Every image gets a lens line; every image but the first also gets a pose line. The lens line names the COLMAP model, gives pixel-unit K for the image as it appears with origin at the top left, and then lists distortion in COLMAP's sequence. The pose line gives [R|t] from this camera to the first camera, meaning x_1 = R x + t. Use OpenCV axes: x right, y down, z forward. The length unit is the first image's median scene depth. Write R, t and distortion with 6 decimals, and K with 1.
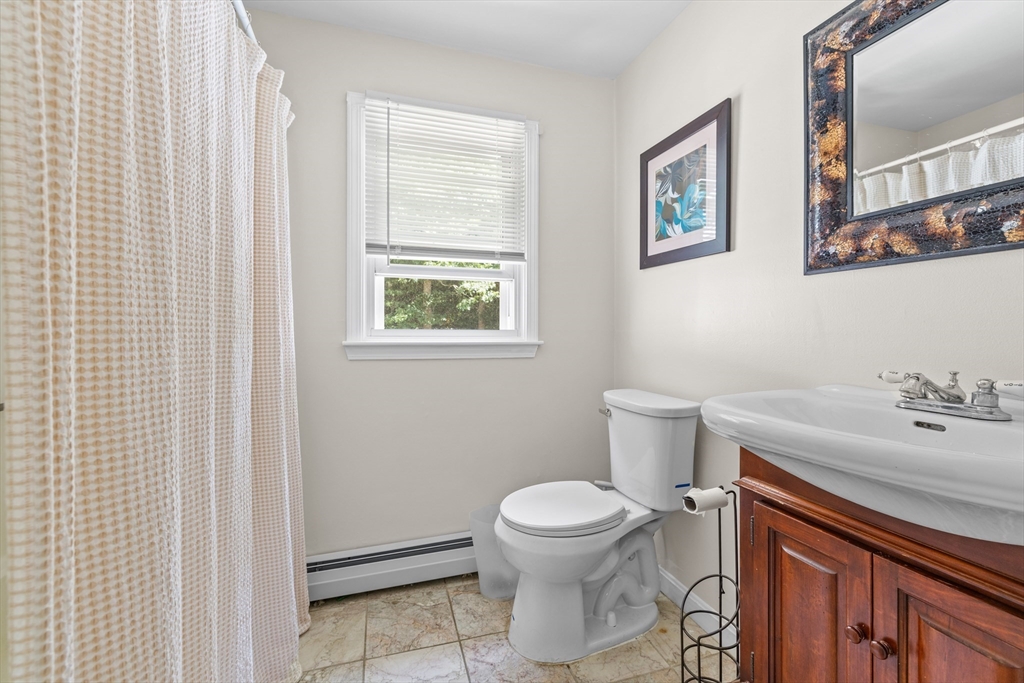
lens RADIAL K [[444.9, 0, 516.6], [0, 444.9, 336.5], [0, 0, 1]] dist [-0.001517, 0.001237]
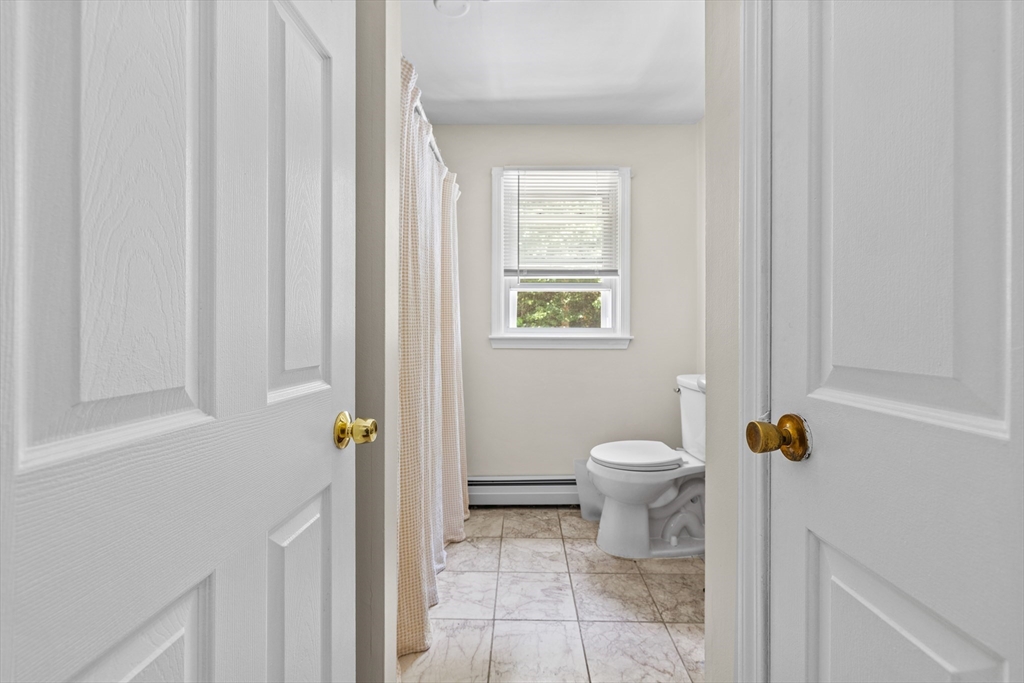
lens RADIAL K [[444.9, 0, 512.2], [0, 444.9, 336.0], [0, 0, 1]] dist [-0.001517, 0.001237]
pose [[0.949927, 0.004005, -0.312446, 0.149436], [-0.002362, 0.999981, 0.005634, 0.002621], [0.312462, -0.004614, 0.949919, -0.394489]]
